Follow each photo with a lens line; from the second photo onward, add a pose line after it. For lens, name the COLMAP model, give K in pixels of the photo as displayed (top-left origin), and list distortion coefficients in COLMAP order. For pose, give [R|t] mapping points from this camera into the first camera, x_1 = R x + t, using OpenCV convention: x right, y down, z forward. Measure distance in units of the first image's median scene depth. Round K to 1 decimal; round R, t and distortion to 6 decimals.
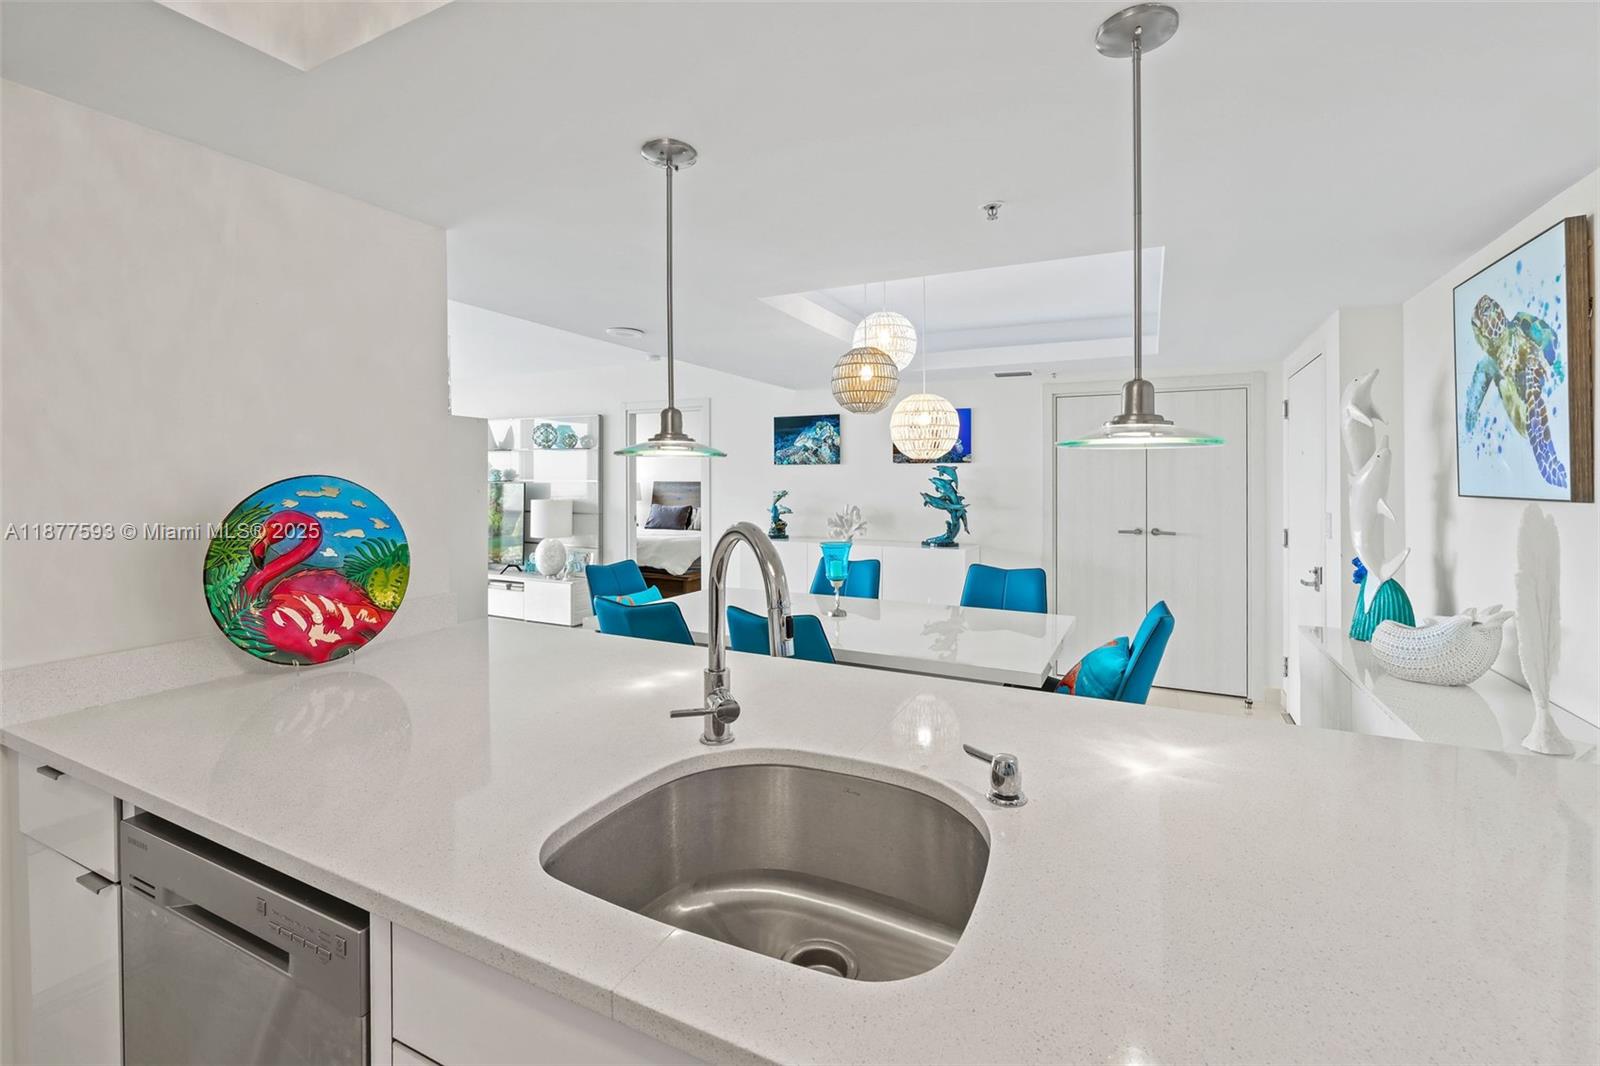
lens RADIAL K [[703.6, 0, 811.3], [0, 703.6, 478.6], [0, 0, 1]] dist [0.002563, -0.000009]
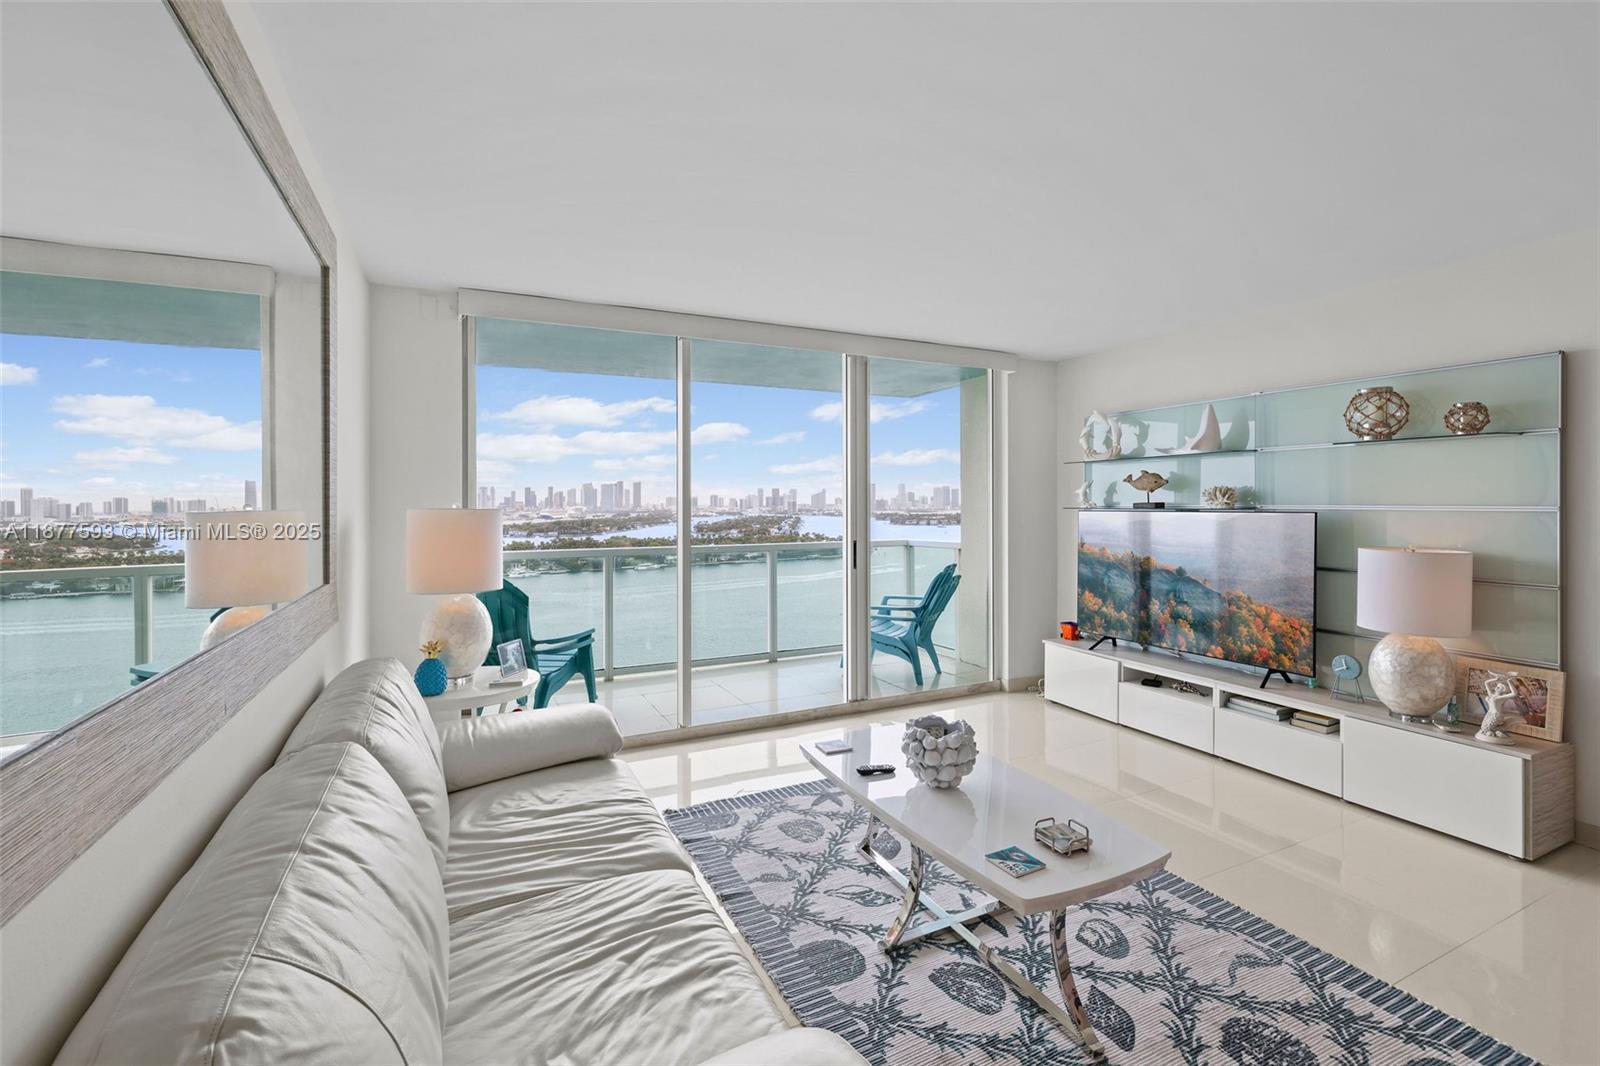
lens RADIAL K [[703.6, 0, 806.2], [0, 703.6, 509.8], [0, 0, 1]] dist [0.002563, -0.000009]
pose [[0.796748, 0.001564, -0.604310, -1.446060], [0.004553, 0.999953, 0.008591, -0.003954], [0.604295, -0.009596, 0.796703, 1.418468]]
